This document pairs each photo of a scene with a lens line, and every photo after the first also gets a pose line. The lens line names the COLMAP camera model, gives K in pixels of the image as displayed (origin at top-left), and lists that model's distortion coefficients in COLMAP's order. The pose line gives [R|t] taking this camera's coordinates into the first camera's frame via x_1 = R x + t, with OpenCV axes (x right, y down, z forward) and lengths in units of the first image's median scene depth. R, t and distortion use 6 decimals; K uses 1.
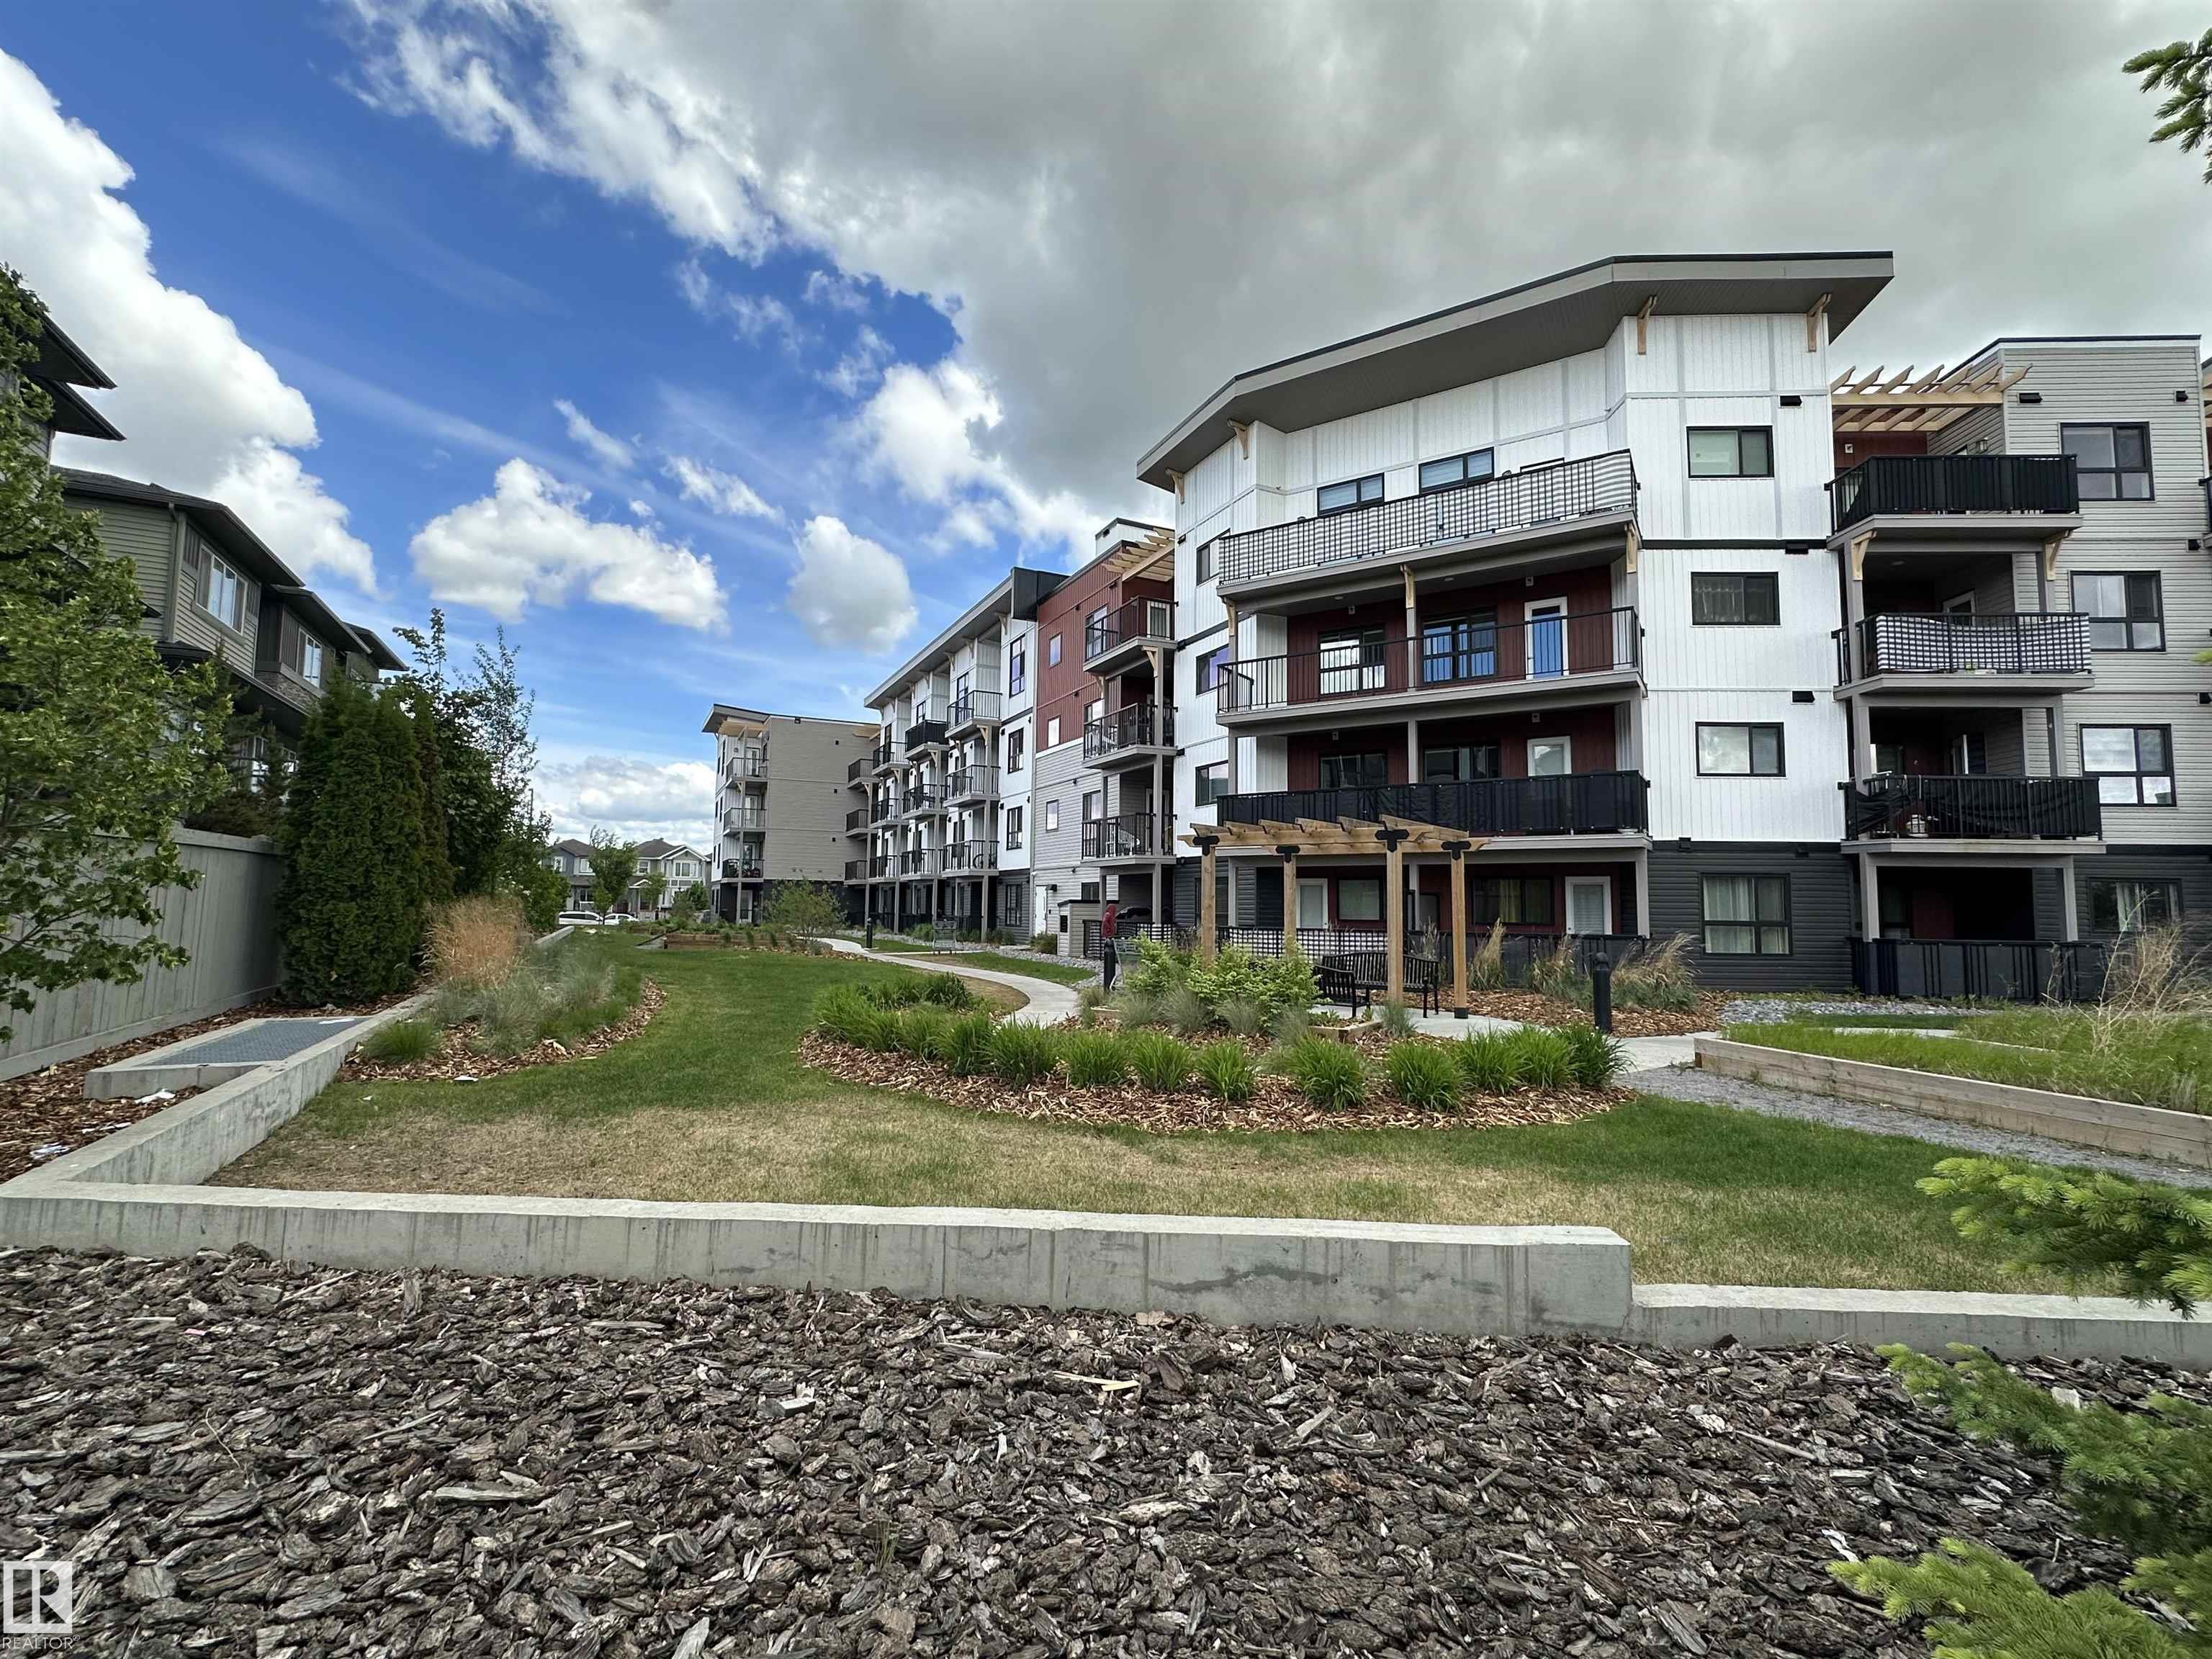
lens RADIAL K [[986.2, 0, 1101.6], [0, 986.2, 830.6], [0, 0, 1]] dist [-0.004150, 0.000700]
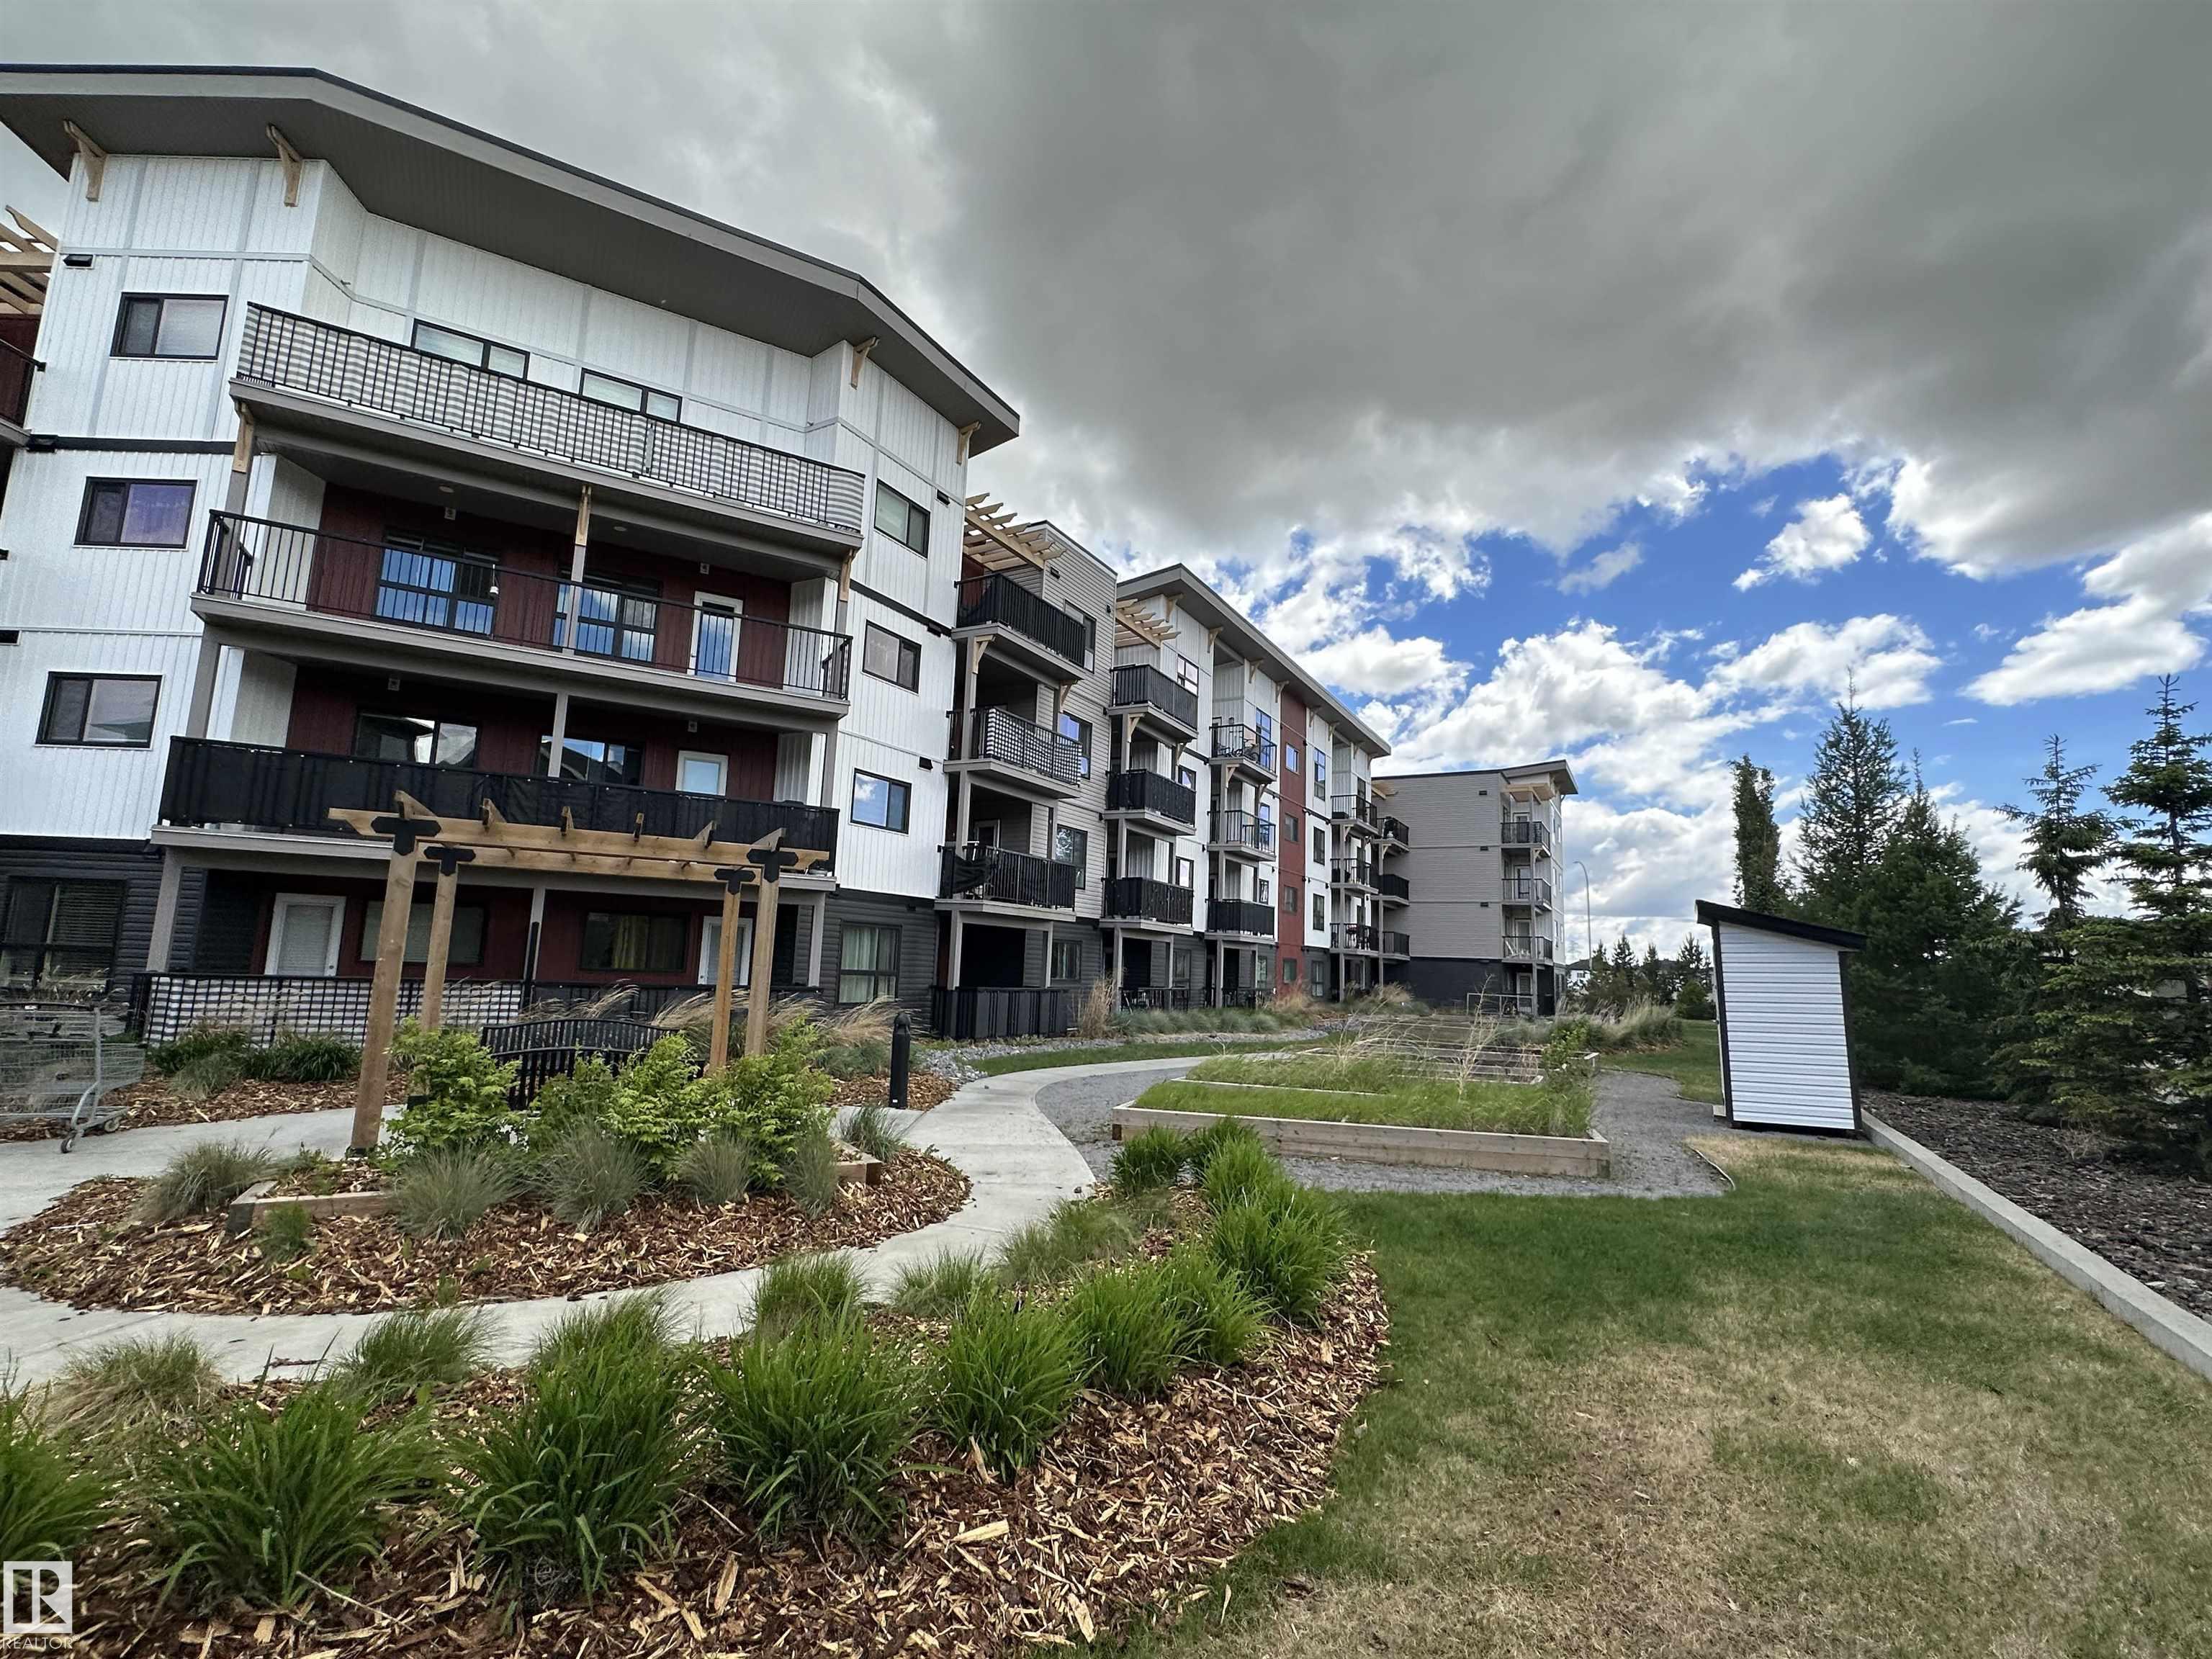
lens RADIAL K [[986.2, 0, 1110.0], [0, 986.2, 830.1], [0, 0, 1]] dist [-0.004150, 0.000700]
pose [[0.444686, 0.128024, 0.886490, -0.144940], [-0.101206, 0.990576, -0.092288, 0.016050], [-0.889951, -0.048679, 0.453452, 0.300608]]
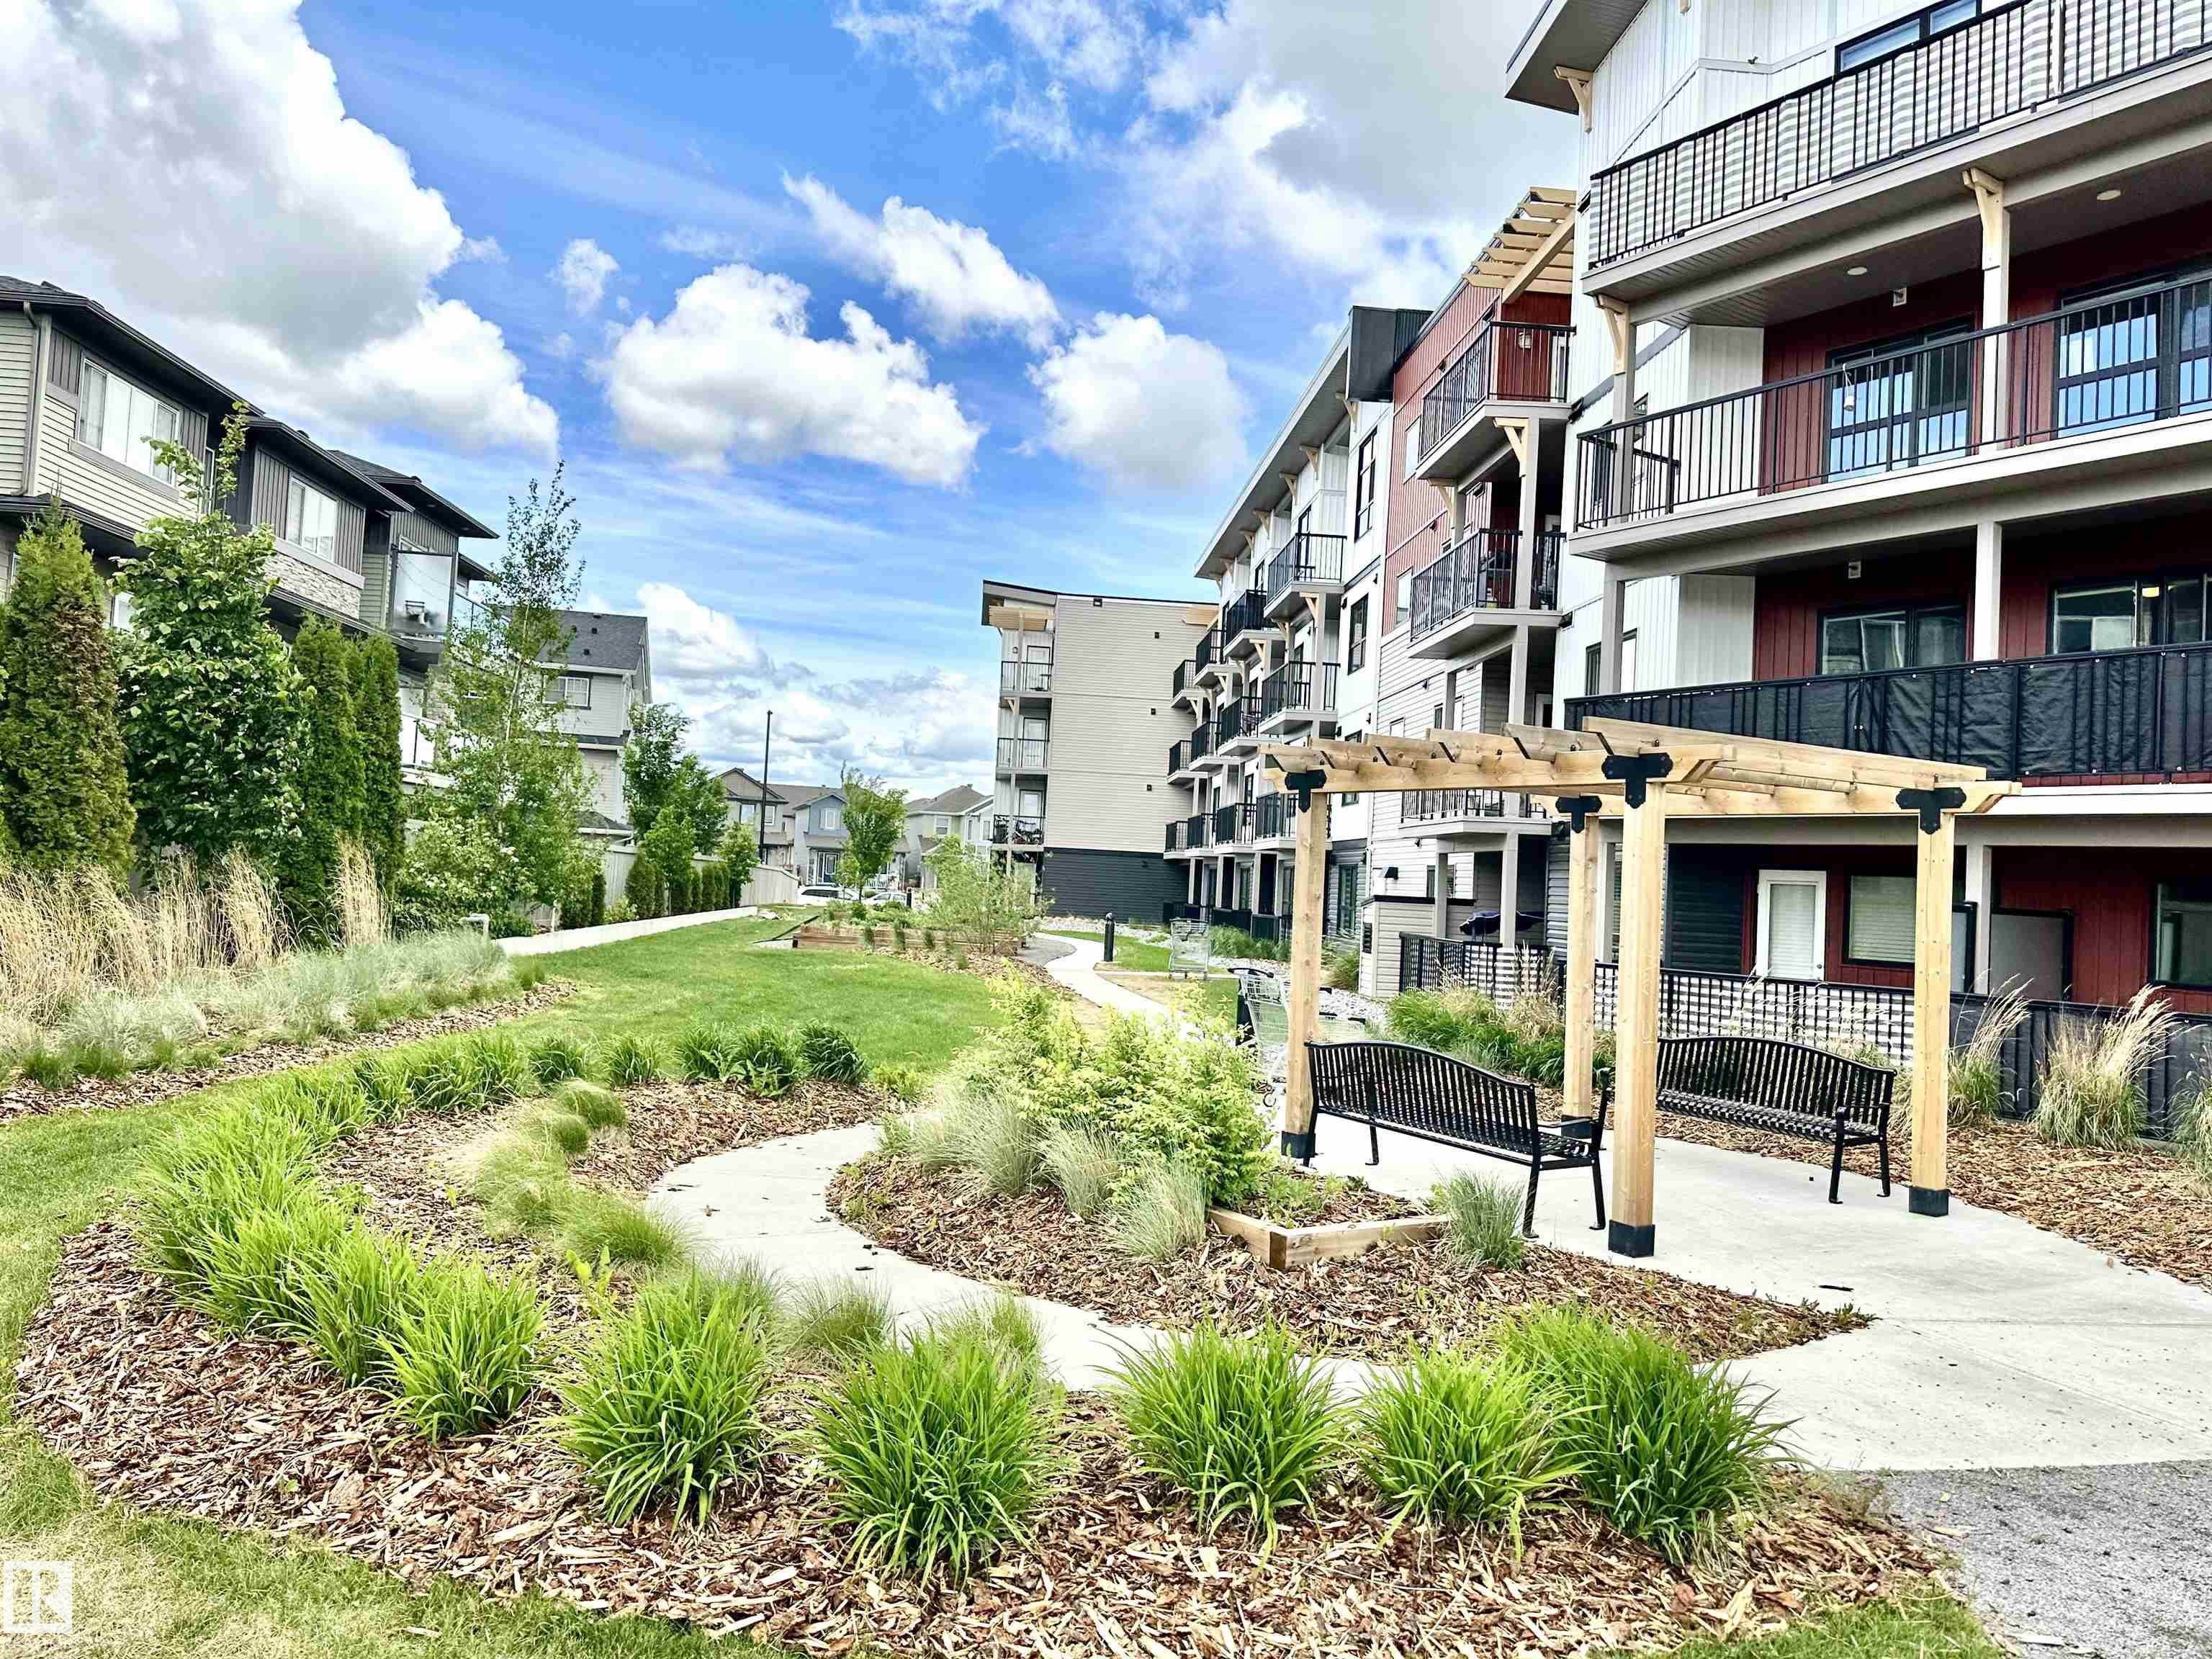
lens RADIAL K [[1536.8, 0, 1107.9], [0, 1536.8, 828.6], [0, 0, 1]] dist [0.030281, -0.003476]
pose [[0.929273, 0.022781, -0.368690, 0.209409], [-0.011041, 0.999364, 0.033922, 0.006951], [0.369228, -0.027452, 0.928933, 0.202736]]
